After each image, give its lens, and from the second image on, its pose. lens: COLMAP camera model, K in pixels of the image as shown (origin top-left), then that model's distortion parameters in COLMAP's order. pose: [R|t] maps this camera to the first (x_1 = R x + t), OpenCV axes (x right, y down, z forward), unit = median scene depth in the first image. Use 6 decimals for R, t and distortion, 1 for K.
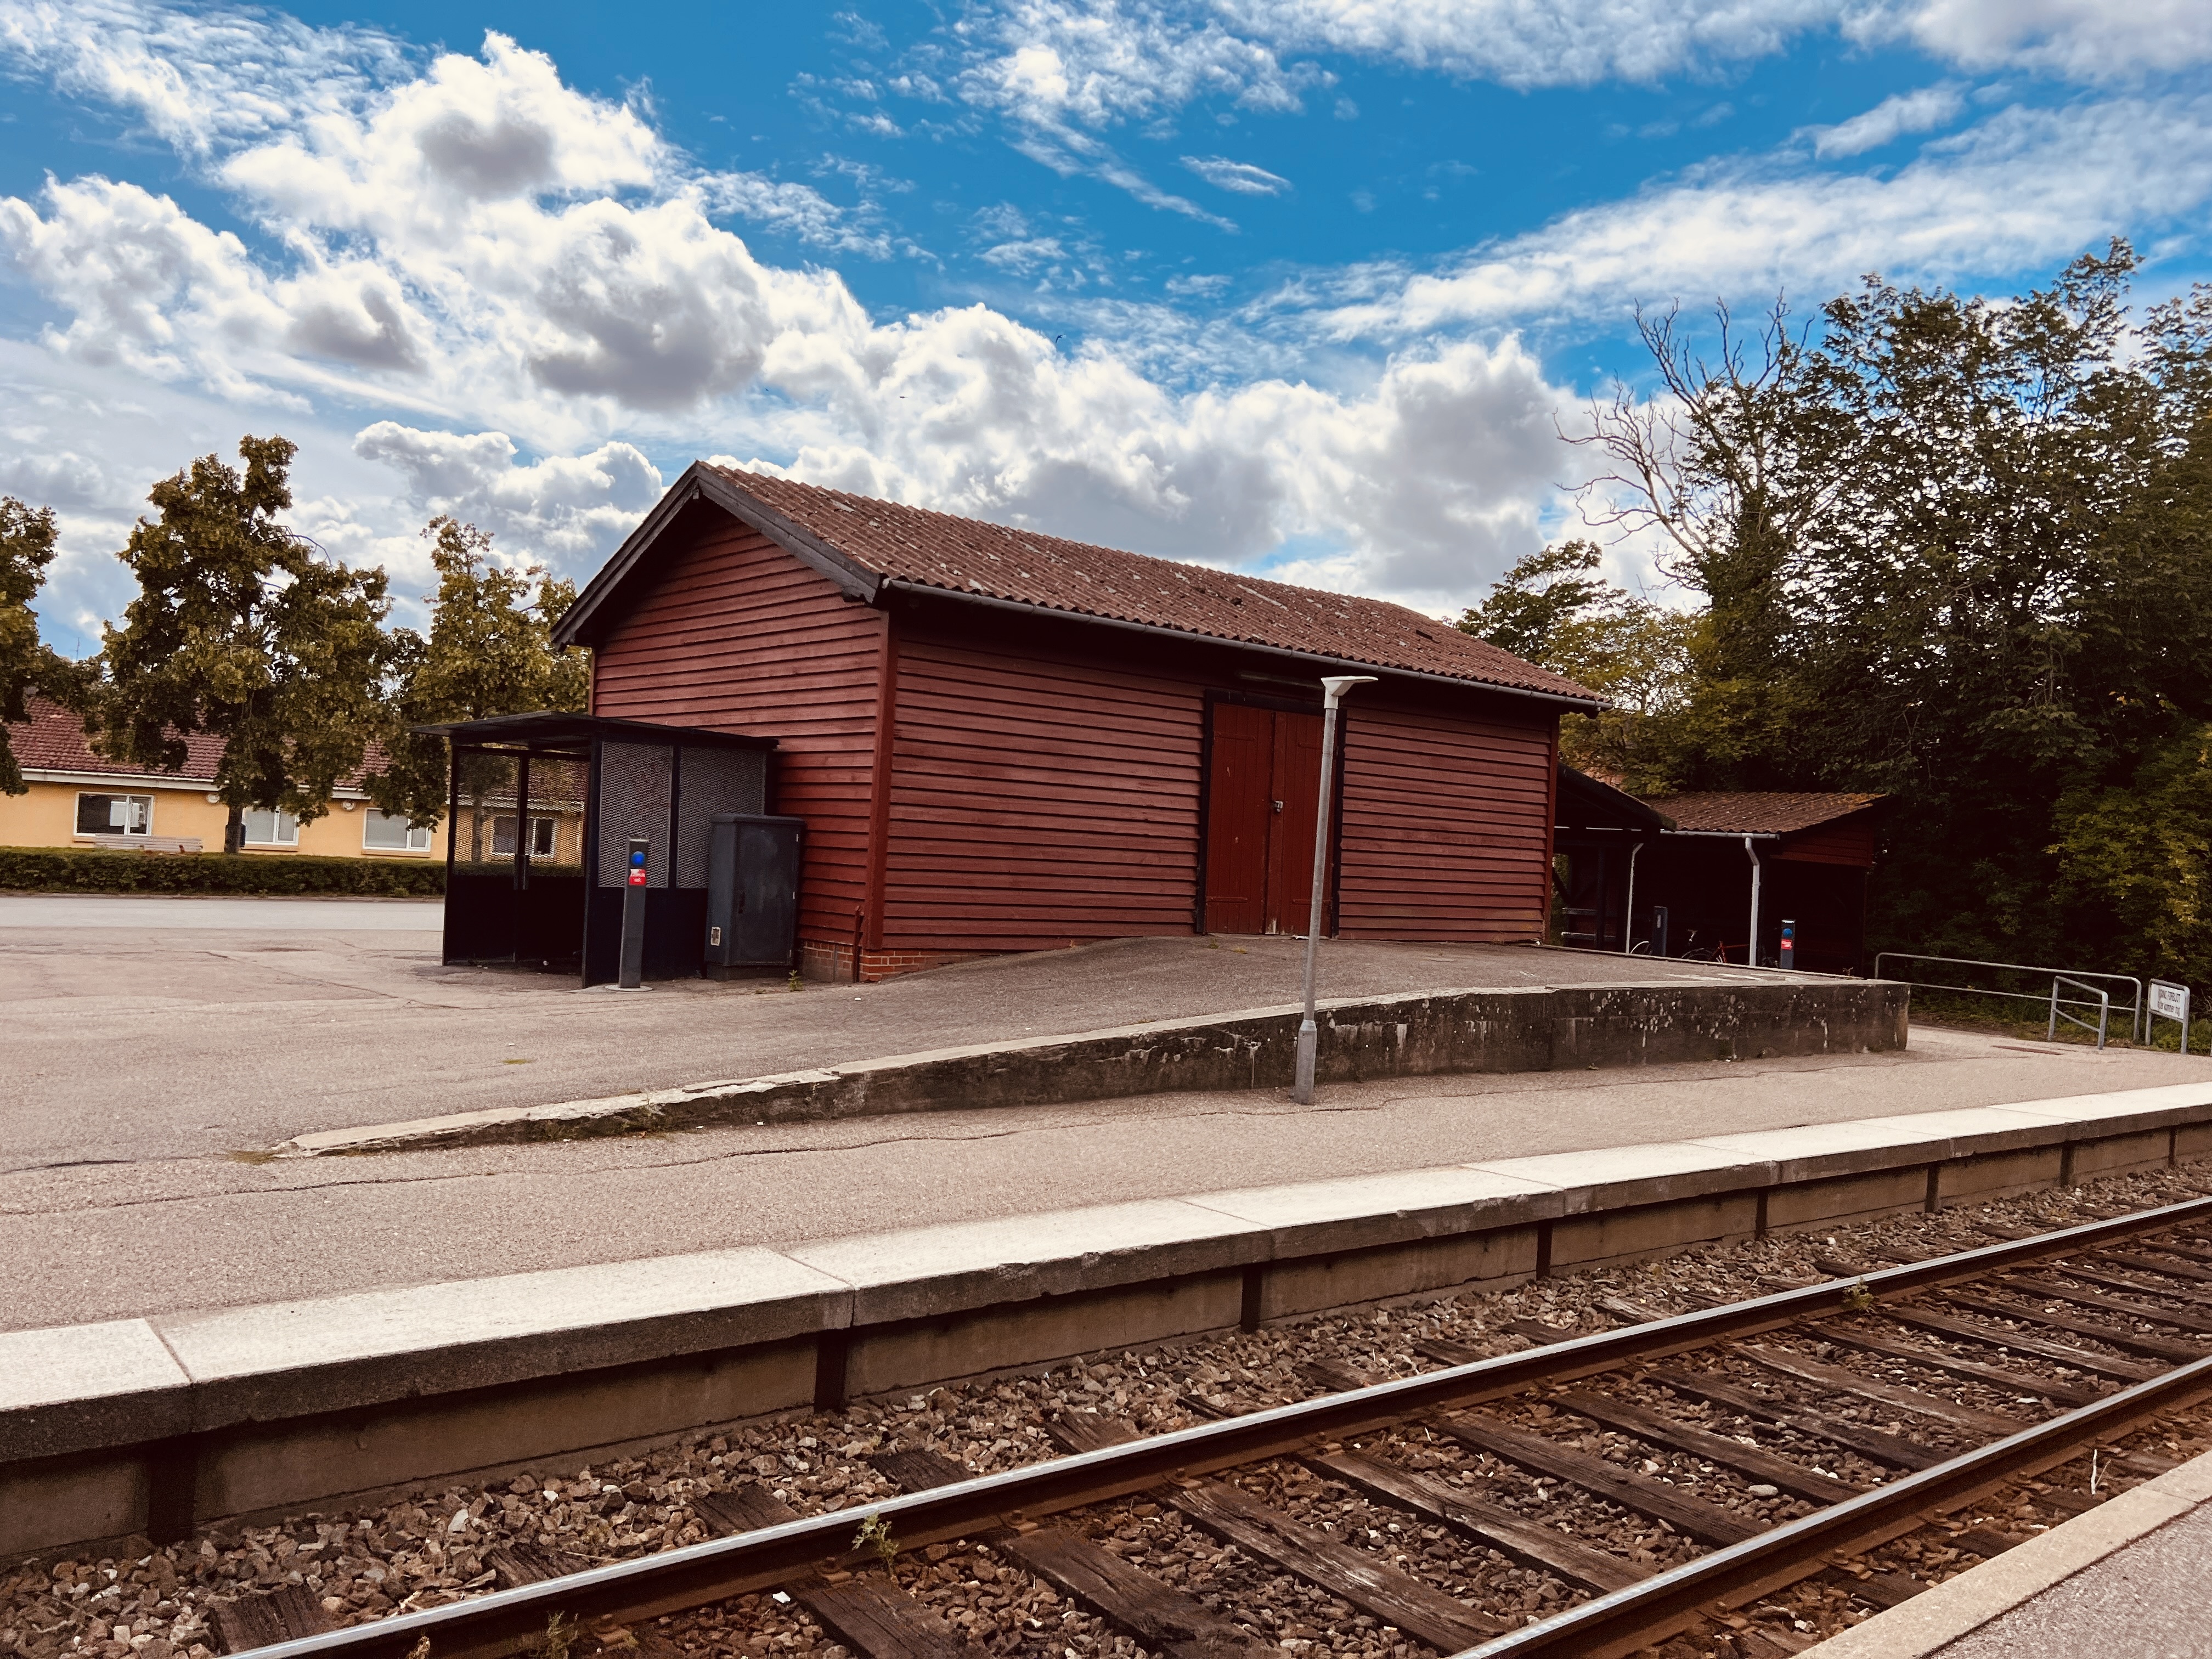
lens RADIAL K [[1645.0, 0, 1105.5], [0, 1645.0, 827.7], [0, 0, 1]] dist [0.115617, -0.193635]
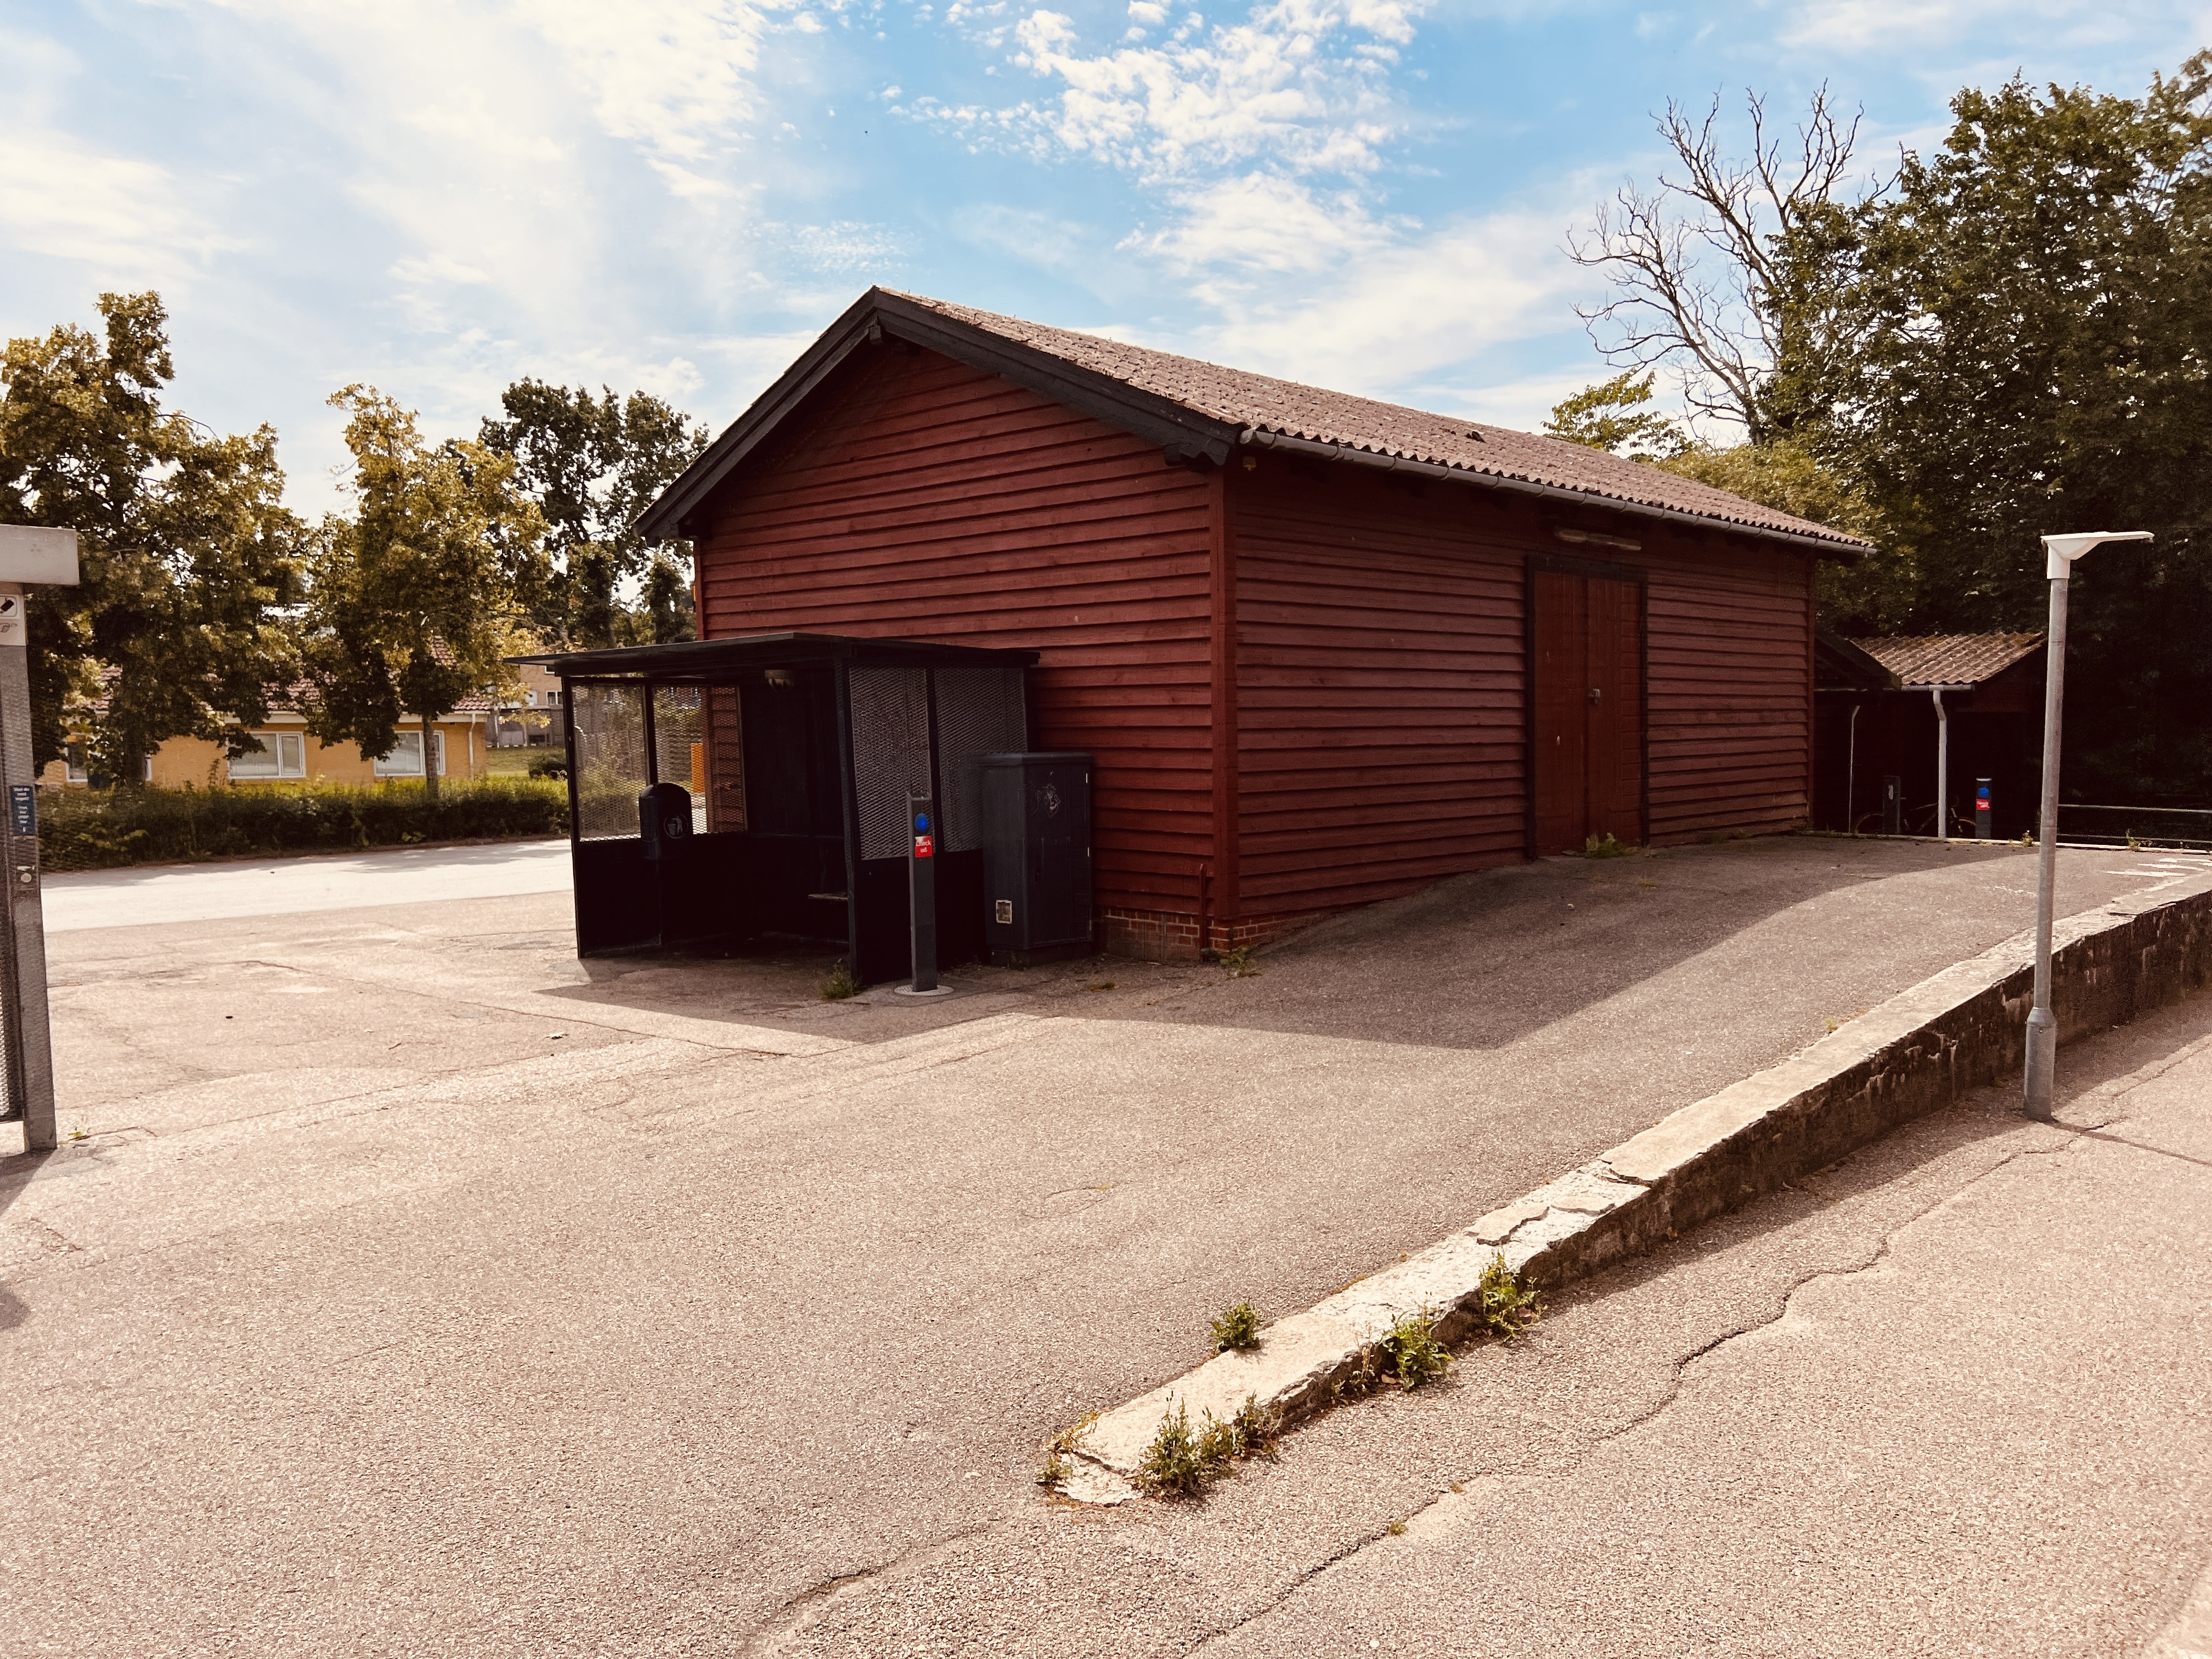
lens RADIAL K [[1652.1, 0, 1096.2], [0, 1652.1, 846.3], [0, 0, 1]] dist [0.082704, -0.120077]
pose [[0.992528, -0.066254, 0.102465, -0.250742], [0.056305, 0.993679, 0.097122, -0.035455], [-0.108252, -0.090627, 0.989984, 0.213343]]
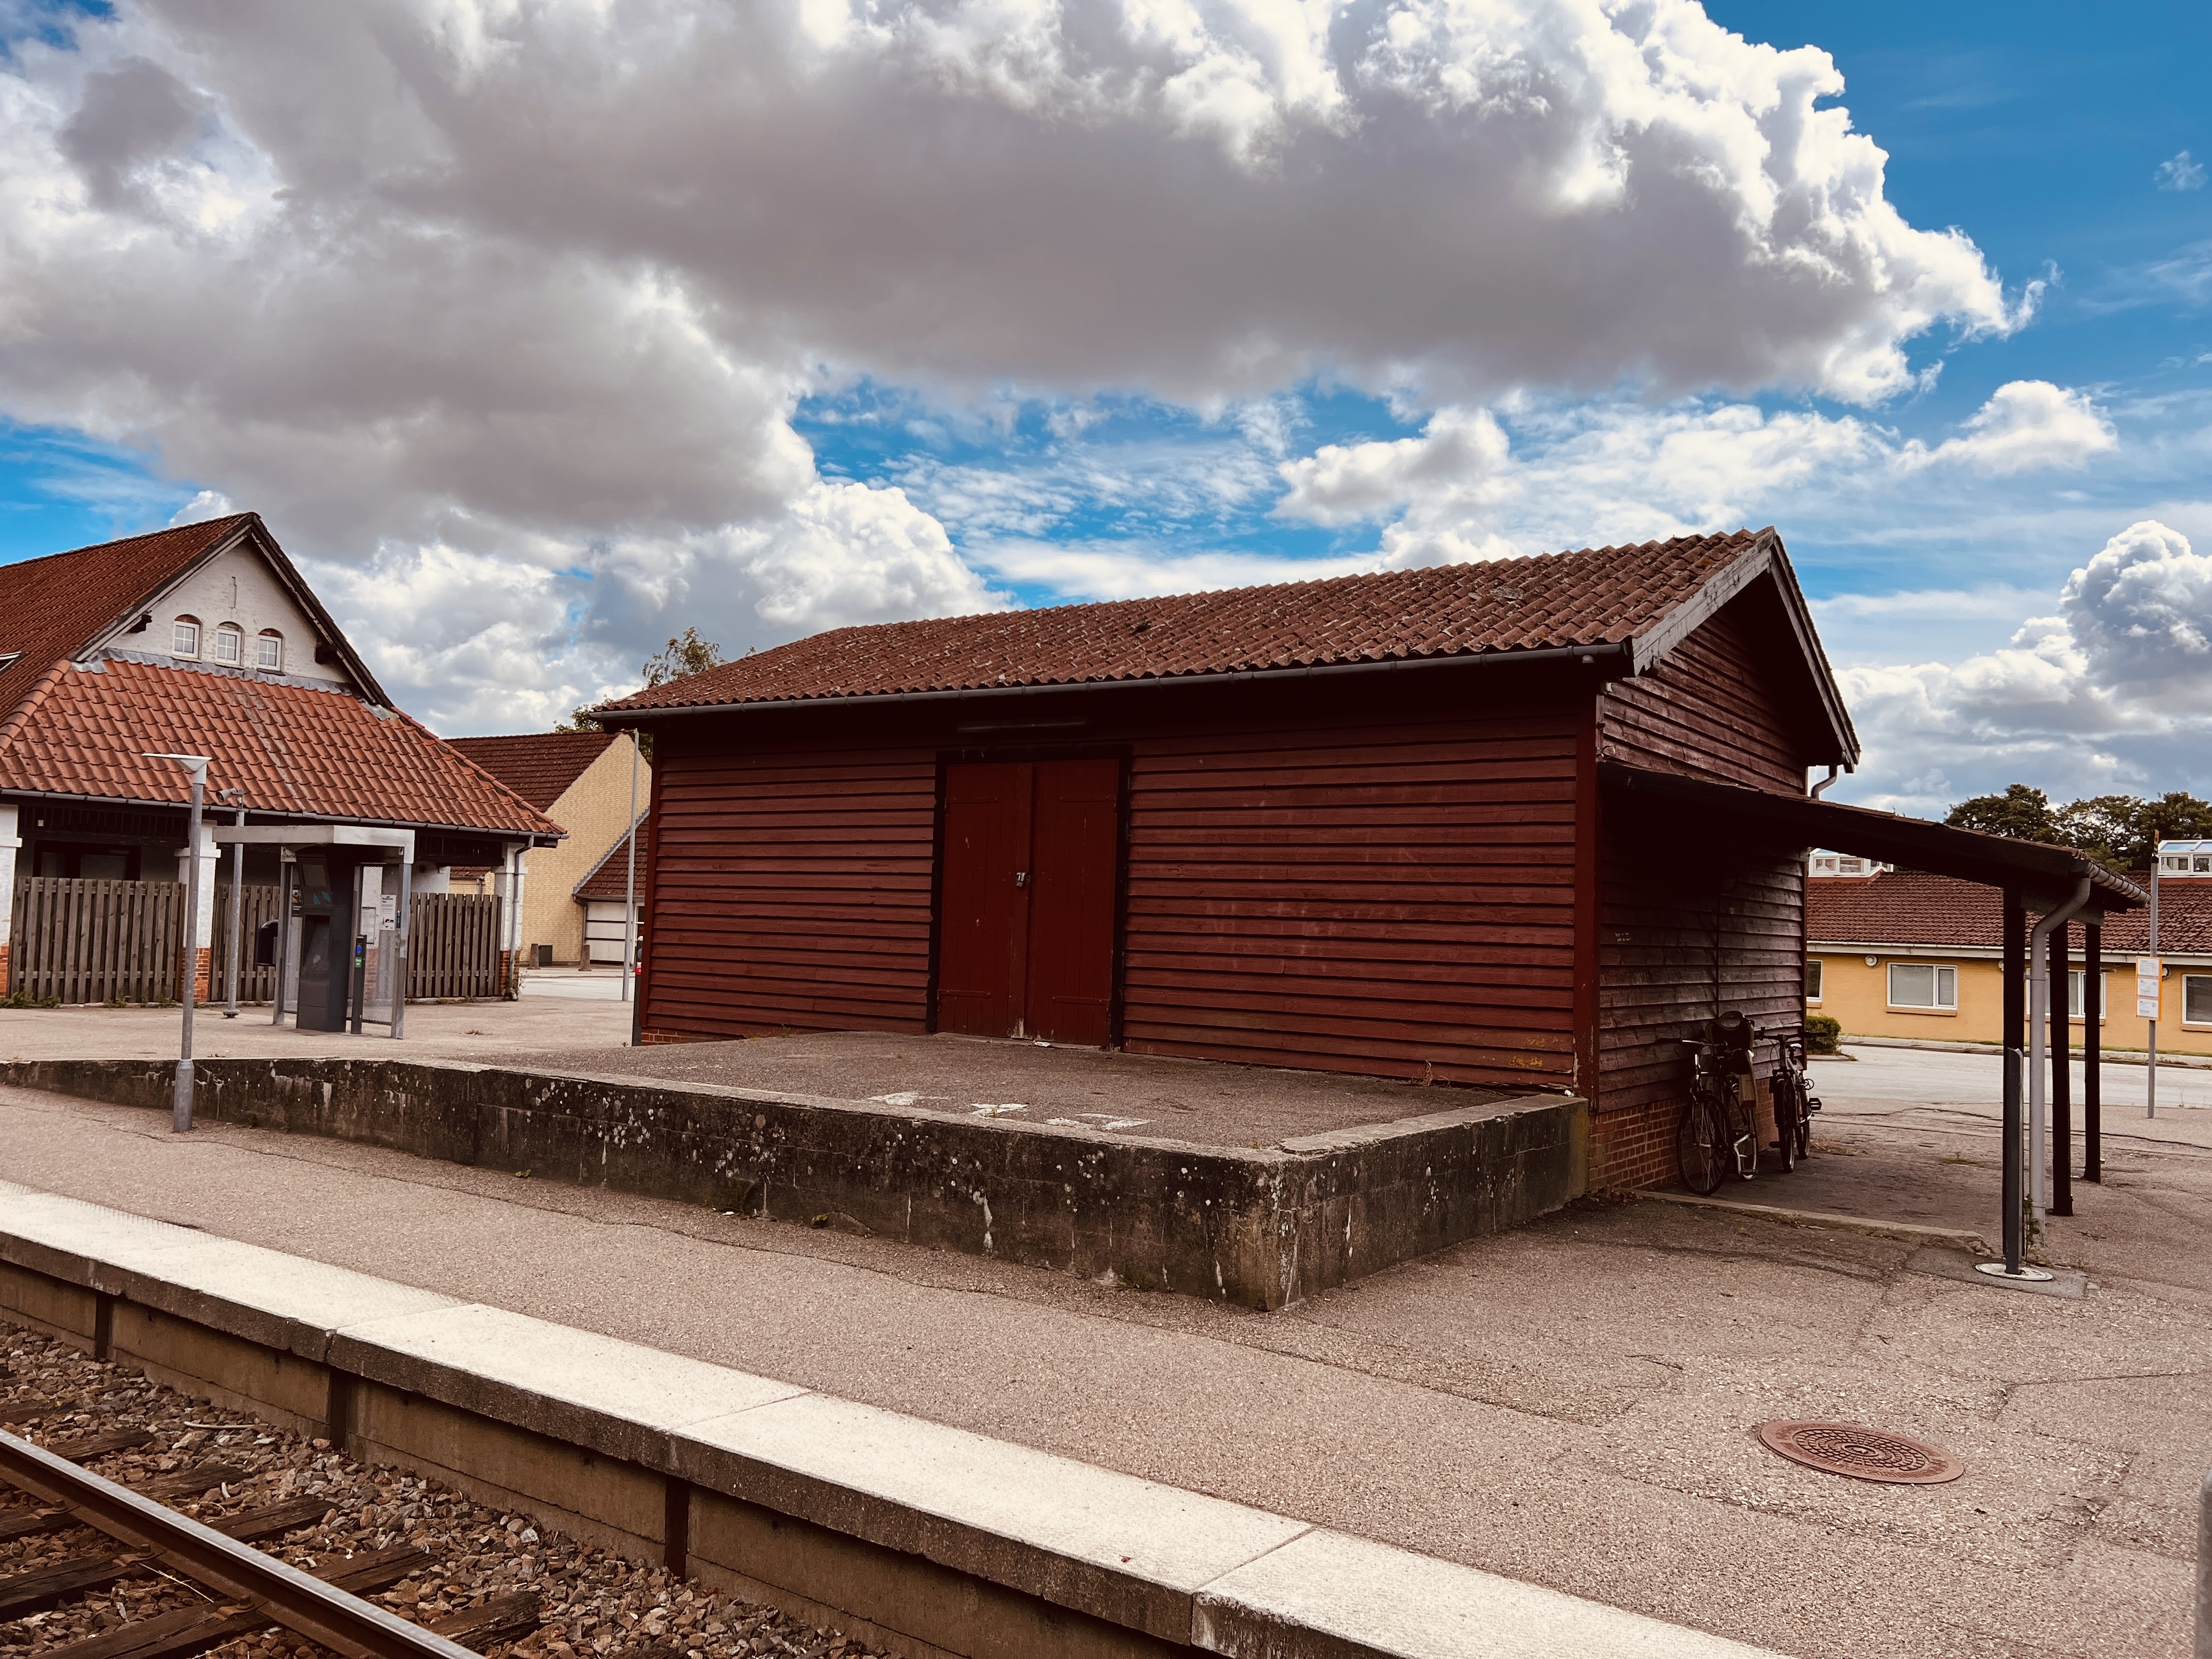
lens RADIAL K [[1652.1, 0, 1096.2], [0, 1652.1, 846.3], [0, 0, 1]] dist [0.082704, -0.120077]
pose [[0.271090, -0.095211, -0.957834, 0.960867], [-0.007737, 0.994848, -0.101080, 0.056671], [0.962523, 0.034813, 0.268956, 0.879314]]
